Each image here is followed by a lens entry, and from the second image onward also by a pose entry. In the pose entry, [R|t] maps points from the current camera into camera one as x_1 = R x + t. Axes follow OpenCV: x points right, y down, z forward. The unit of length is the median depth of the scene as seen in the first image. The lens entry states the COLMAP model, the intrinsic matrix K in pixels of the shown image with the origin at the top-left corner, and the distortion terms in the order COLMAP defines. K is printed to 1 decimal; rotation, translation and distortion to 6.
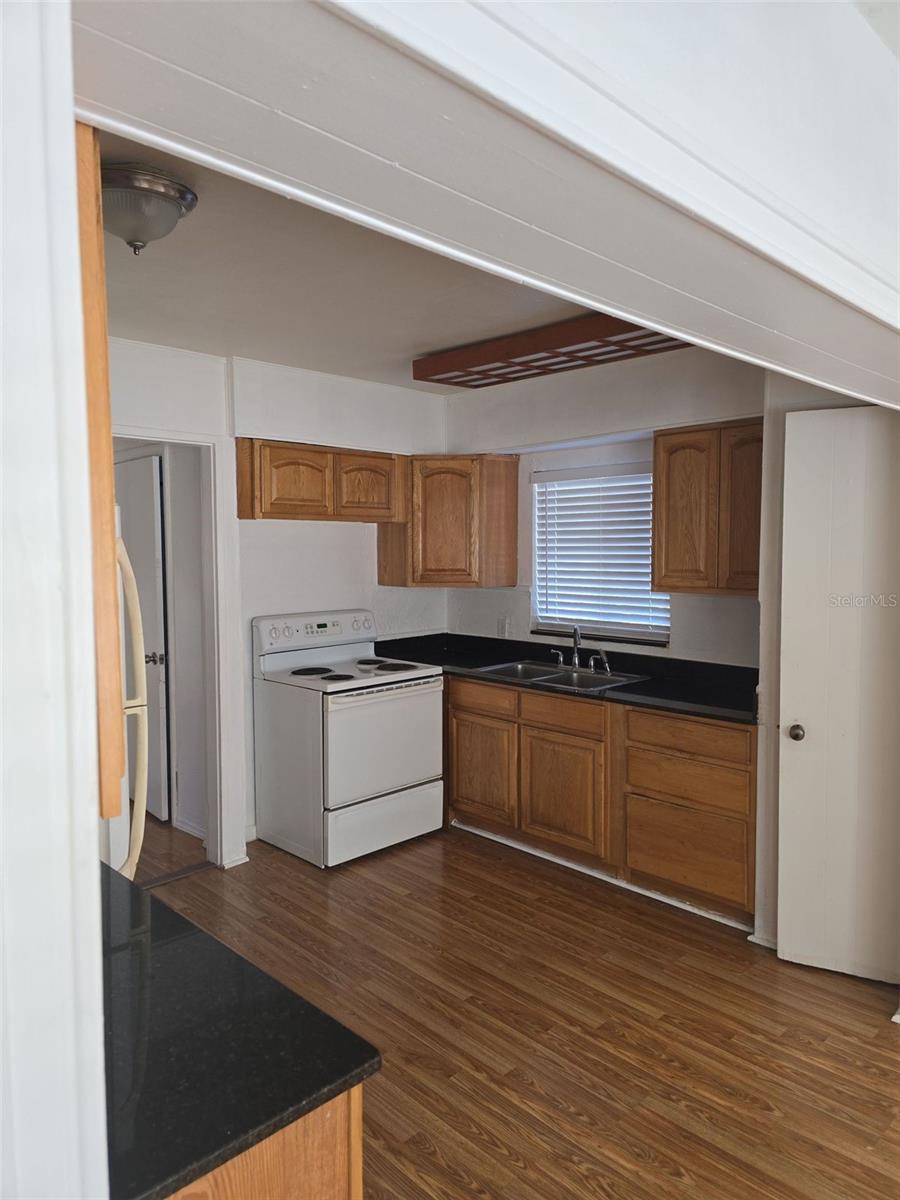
lens RADIAL K [[810.9, 0, 448.8], [0, 810.9, 593.5], [0, 0, 1]] dist [0.056201, -0.033781]
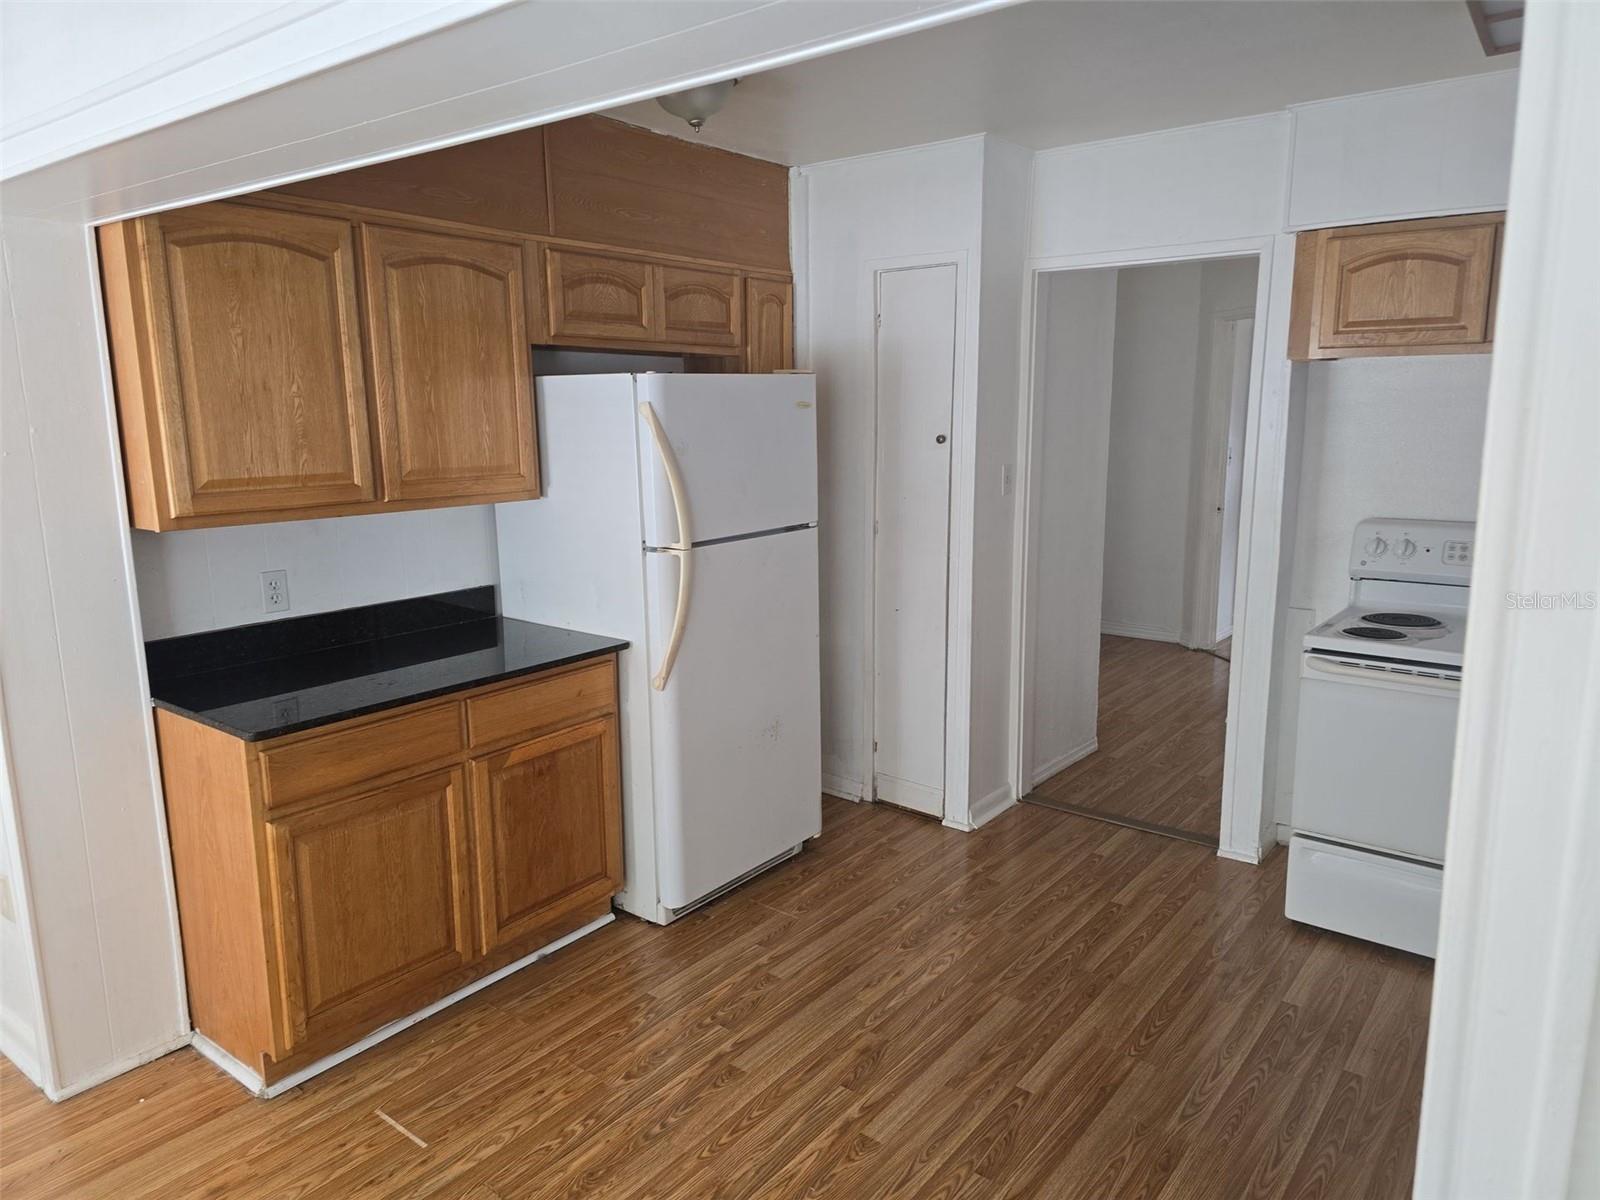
lens RADIAL K [[1081.1, 0, 803.1], [0, 1081.1, 603.4], [0, 0, 1]] dist [0.056201, -0.033781]
pose [[0.129009, 0.183512, -0.974515, 0.870069], [-0.056676, 0.982486, 0.177510, -0.051045], [0.990023, 0.032331, 0.137150, 0.744788]]
